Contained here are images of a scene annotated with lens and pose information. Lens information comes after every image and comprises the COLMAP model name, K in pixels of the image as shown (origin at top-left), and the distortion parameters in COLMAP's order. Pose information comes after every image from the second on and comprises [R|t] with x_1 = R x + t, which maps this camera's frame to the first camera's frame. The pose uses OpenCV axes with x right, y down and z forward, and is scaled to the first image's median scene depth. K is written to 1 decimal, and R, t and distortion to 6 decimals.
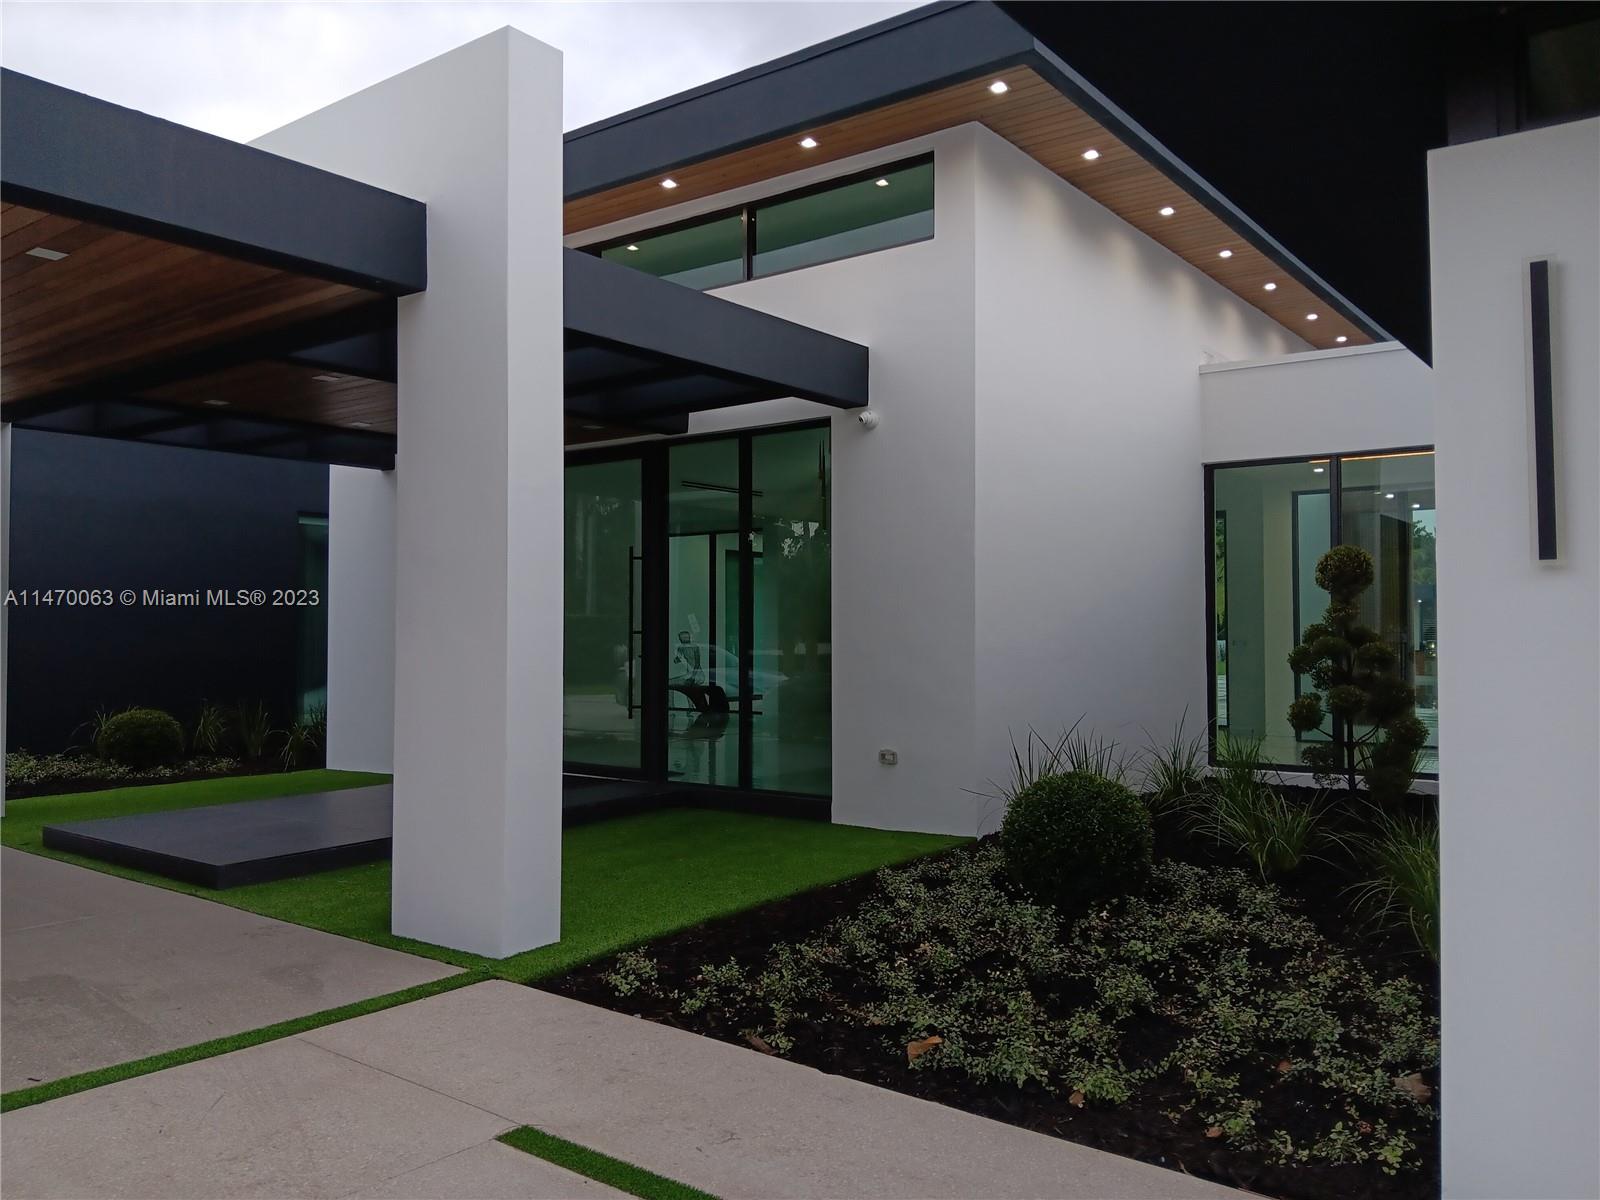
lens RADIAL K [[1245.4, 0, 787.4], [0, 1245.4, 599.3], [0, 0, 1]] dist [0.011576, -0.013855]
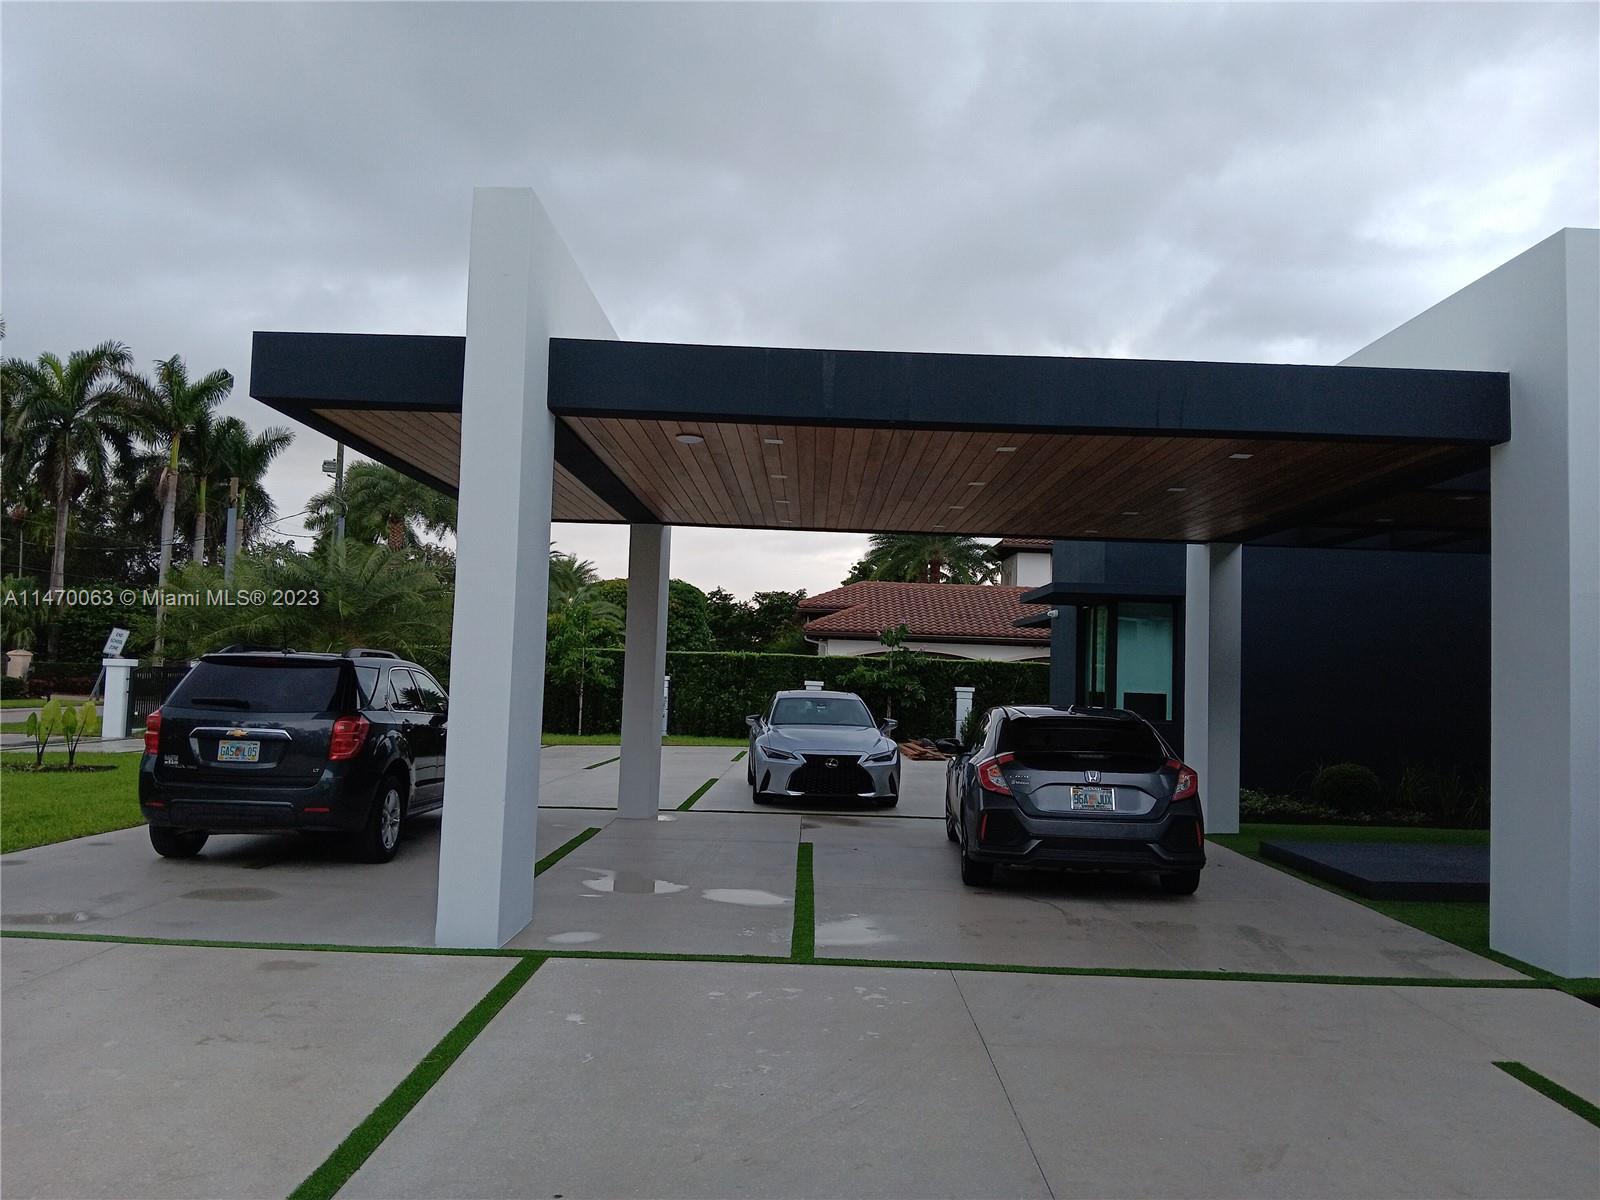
lens RADIAL K [[1245.4, 0, 796.0], [0, 1245.4, 601.7], [0, 0, 1]] dist [0.011576, -0.013855]
pose [[0.599157, -0.037717, -0.799742, 0.280142], [-0.000143, 0.998885, -0.047215, -0.024975], [0.800631, 0.028404, 0.598484, -0.328990]]
